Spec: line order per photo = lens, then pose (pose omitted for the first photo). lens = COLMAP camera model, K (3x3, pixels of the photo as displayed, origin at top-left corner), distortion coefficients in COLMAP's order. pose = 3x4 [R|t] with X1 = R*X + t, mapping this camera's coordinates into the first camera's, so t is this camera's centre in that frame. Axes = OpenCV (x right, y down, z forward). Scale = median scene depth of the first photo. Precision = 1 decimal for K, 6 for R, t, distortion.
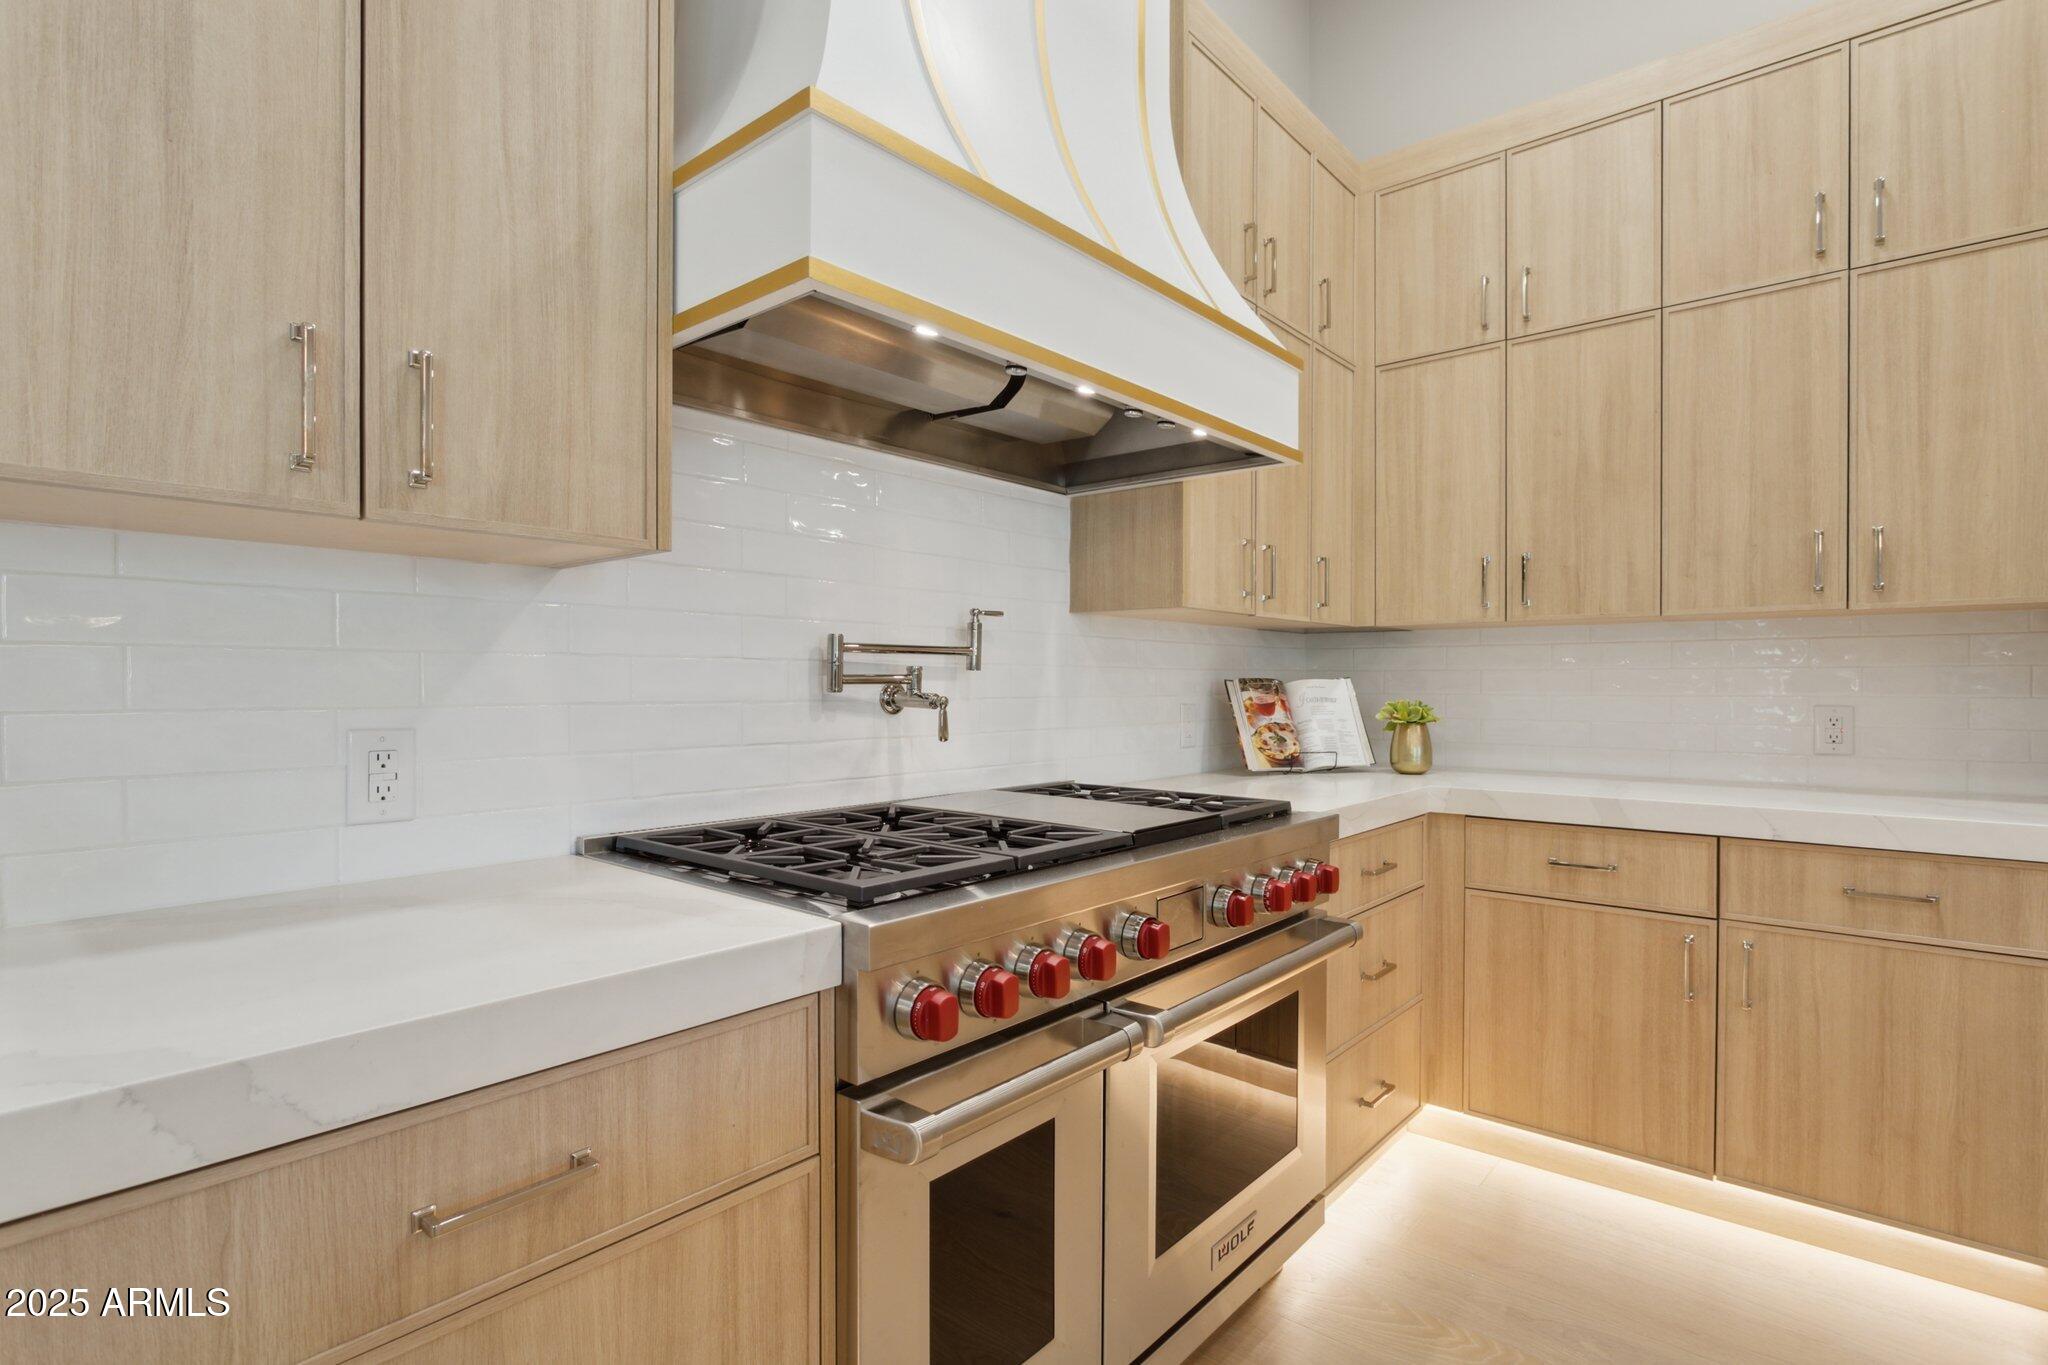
lens RADIAL K [[1017.6, 0, 1021.8], [0, 1017.6, 683.4], [0, 0, 1]] dist [0.001778, -0.000105]
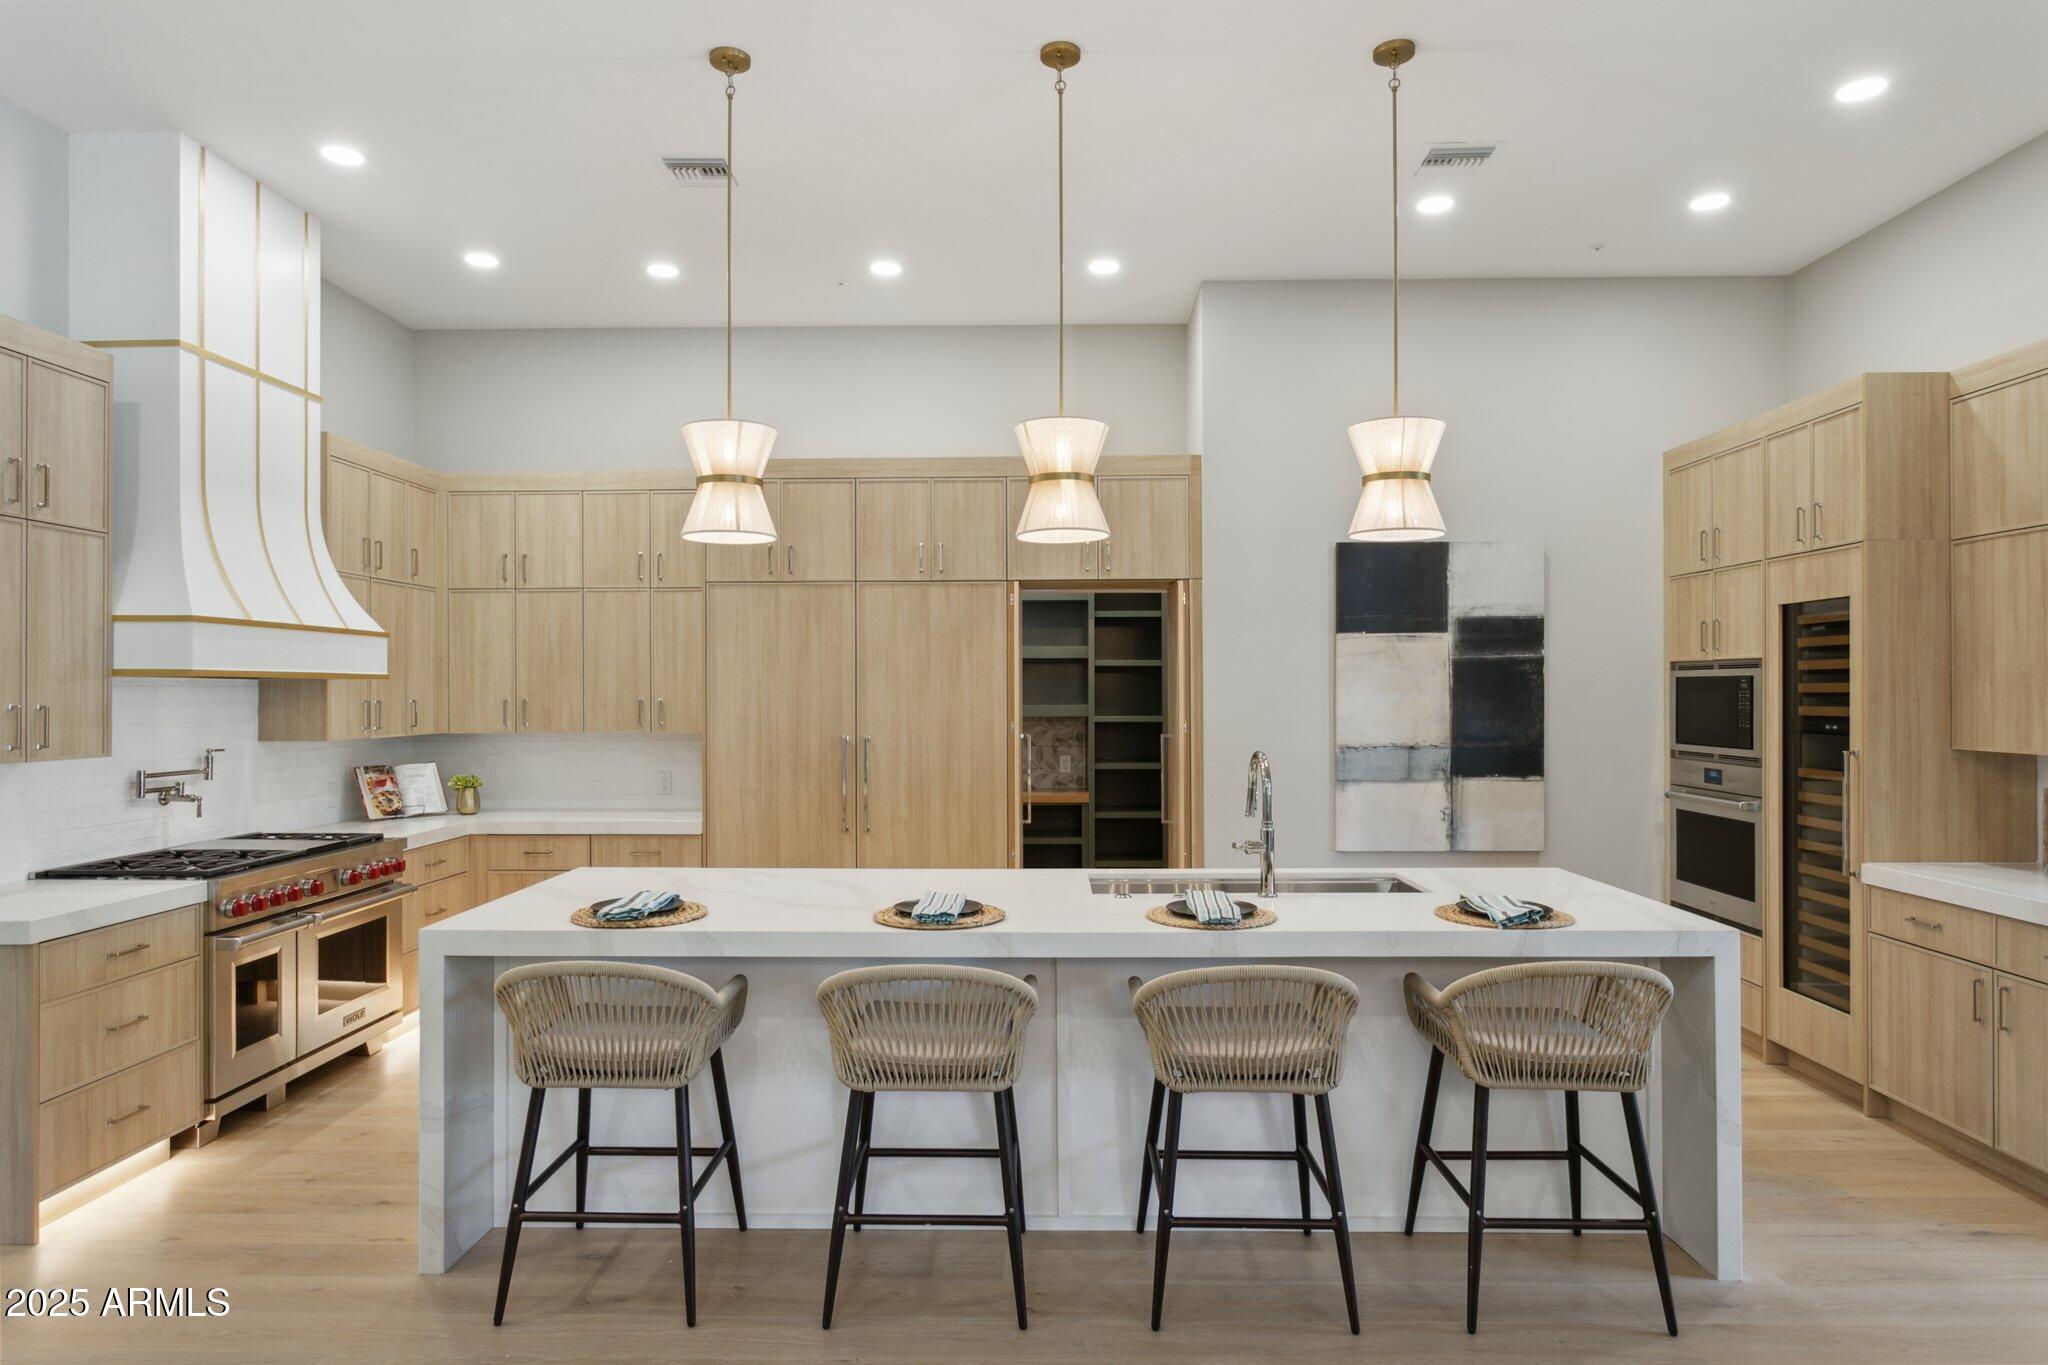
lens RADIAL K [[1240.3, 0, 1025.2], [0, 1240.3, 686.0], [0, 0, 1]] dist [0.007104, 0.000400]
pose [[0.781068, -0.002268, 0.624441, -0.294192], [0.004474, 0.999988, -0.001964, -0.170409], [-0.624429, 0.004328, 0.781069, -1.752627]]
